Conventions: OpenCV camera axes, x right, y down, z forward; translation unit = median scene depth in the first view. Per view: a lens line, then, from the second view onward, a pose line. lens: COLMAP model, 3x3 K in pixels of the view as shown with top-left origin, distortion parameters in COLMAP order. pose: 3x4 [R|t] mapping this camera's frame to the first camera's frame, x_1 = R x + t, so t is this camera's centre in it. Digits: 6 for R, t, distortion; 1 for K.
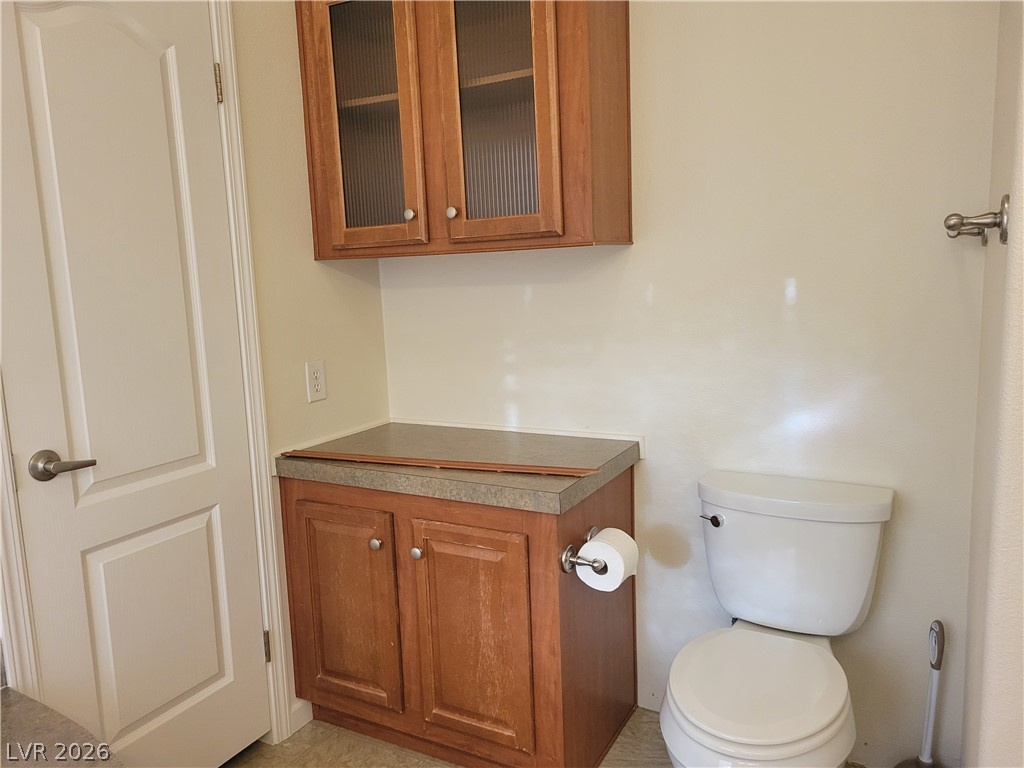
lens RADIAL K [[770.9, 0, 513.0], [0, 770.9, 385.2], [0, 0, 1]] dist [0.055153, -0.038806]
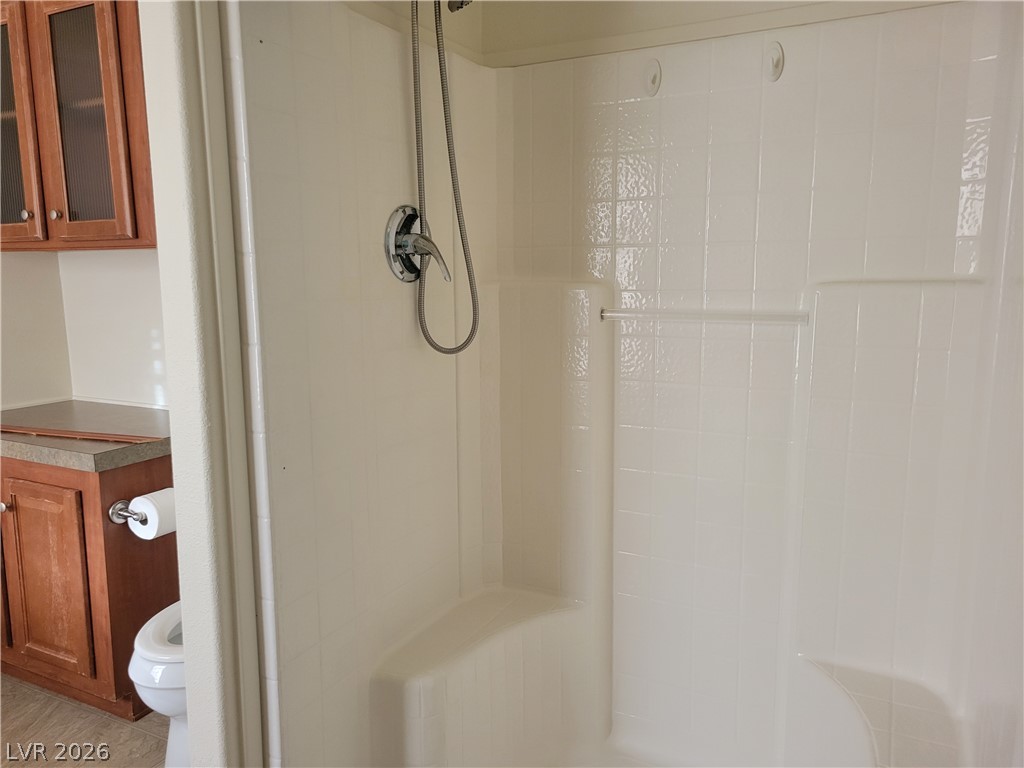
lens RADIAL K [[770.9, 0, 510.3], [0, 770.9, 384.4], [0, 0, 1]] dist [0.055153, -0.038806]
pose [[0.998825, 0.030550, 0.037625, 0.594265], [-0.030370, 0.999524, -0.005340, 0.017116], [-0.037770, 0.004191, 0.999278, -0.206878]]
